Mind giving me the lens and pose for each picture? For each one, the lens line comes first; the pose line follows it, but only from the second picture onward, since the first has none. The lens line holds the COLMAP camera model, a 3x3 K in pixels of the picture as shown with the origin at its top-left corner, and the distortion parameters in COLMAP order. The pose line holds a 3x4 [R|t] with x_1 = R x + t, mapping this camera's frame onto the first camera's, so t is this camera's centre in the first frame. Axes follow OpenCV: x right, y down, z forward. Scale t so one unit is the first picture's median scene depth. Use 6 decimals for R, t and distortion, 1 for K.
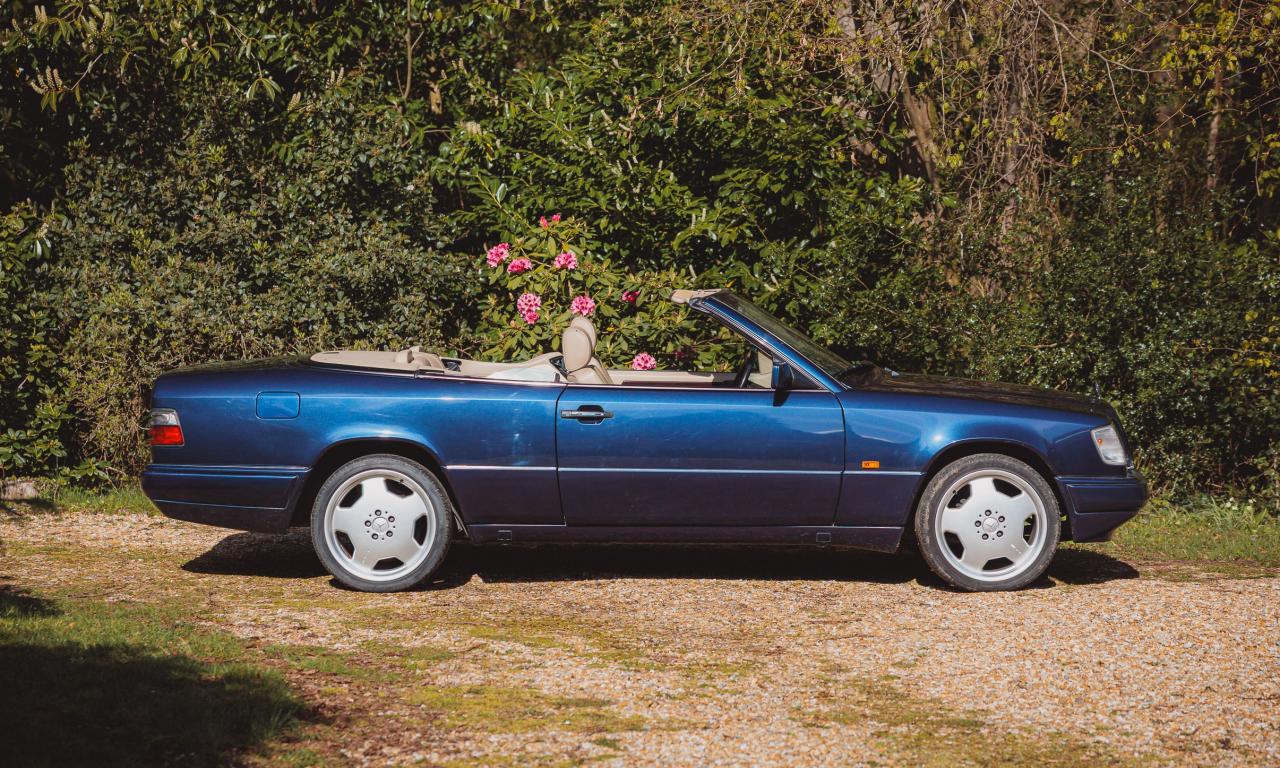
lens RADIAL K [[2446.3, 0, 640.0], [0, 2446.3, 384.0], [0, 0, 1]] dist [-0.028521, -0.133341]
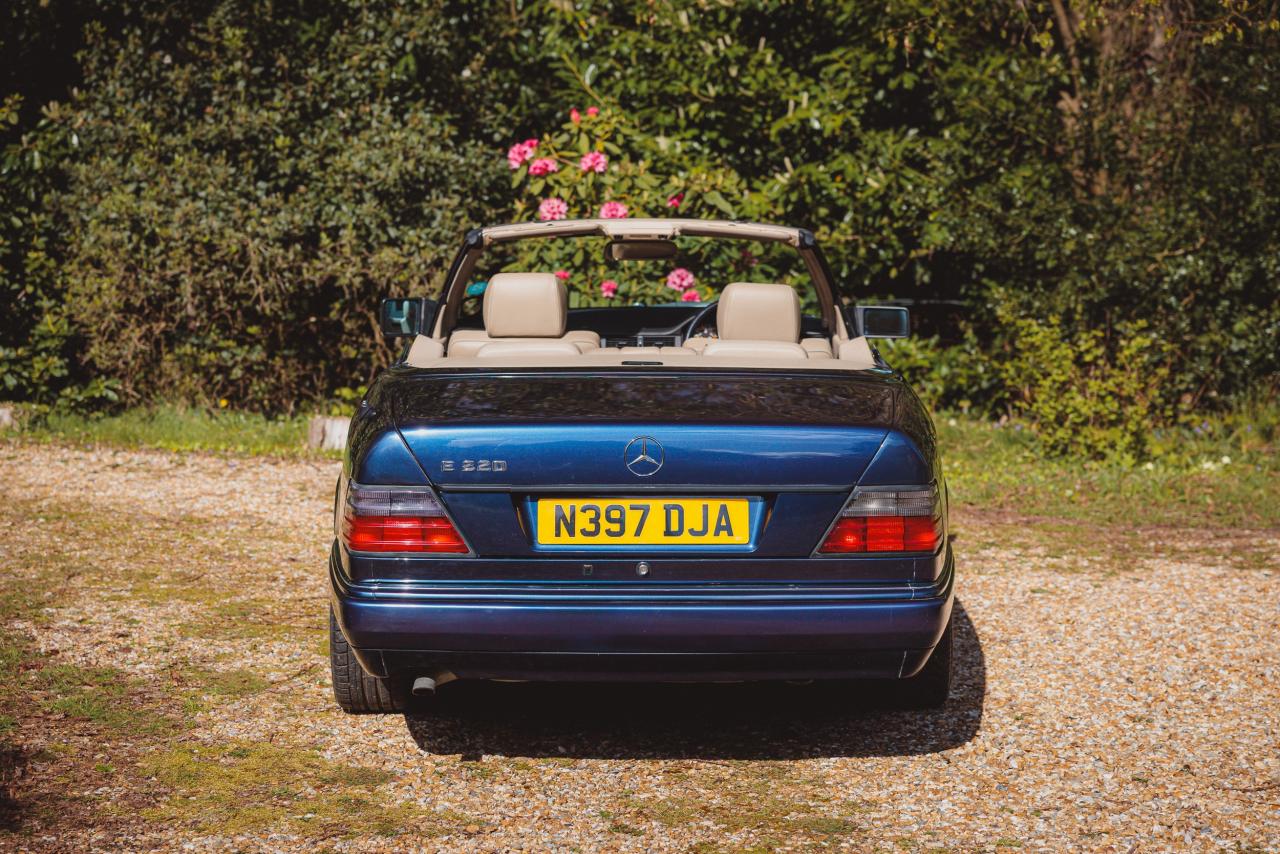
lens RADIAL K [[2407.2, 0, 634.6], [0, 2407.2, 464.8], [0, 0, 1]] dist [0.012718, 0.170126]
pose [[0.994371, 0.010705, -0.105408, 0.070461], [-0.001191, 0.995949, 0.089915, -0.018409], [0.105943, -0.089284, 0.990356, 0.127990]]
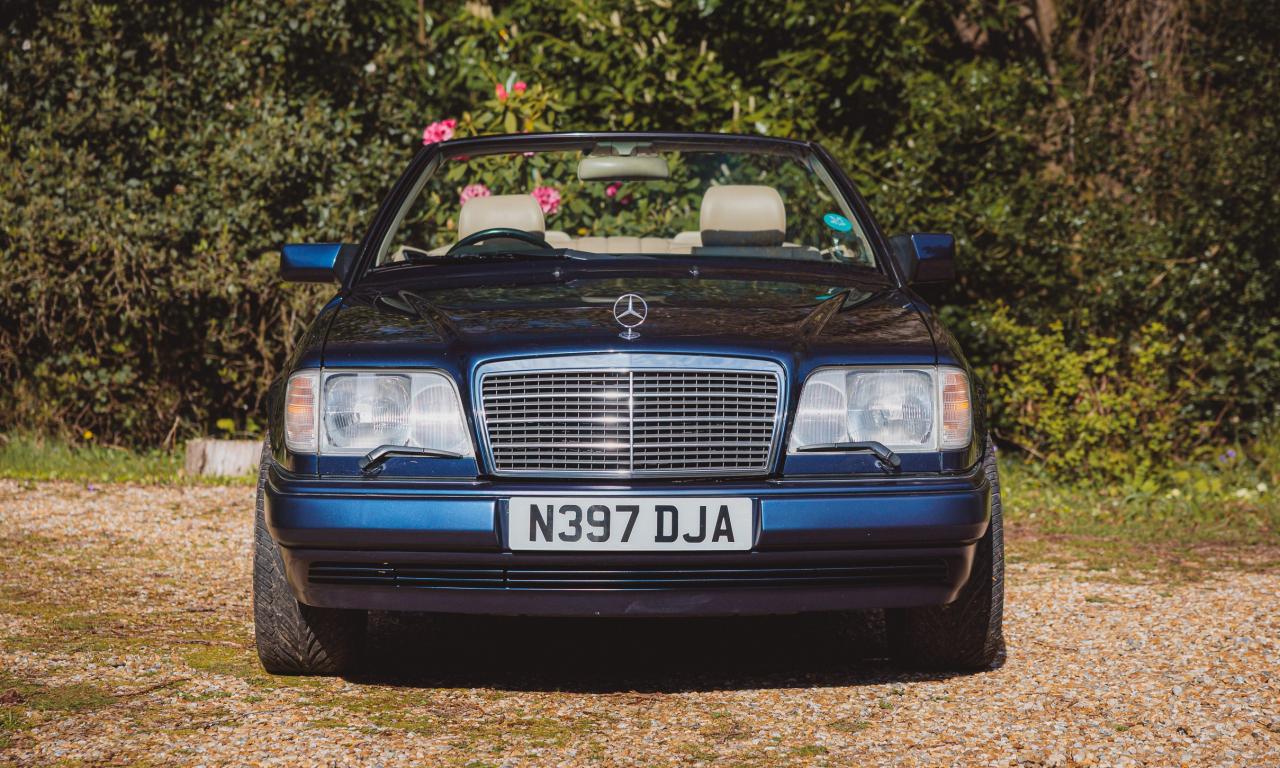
lens RADIAL K [[2489.3, 0, 624.4], [0, 2489.3, 464.1], [0, 0, 1]] dist [0.037978, -0.033745]
pose [[0.997431, 0.003157, -0.071561, 0.051404], [-0.000181, 0.999137, 0.041545, 0.015853], [0.071631, -0.041425, 0.996571, 0.221481]]
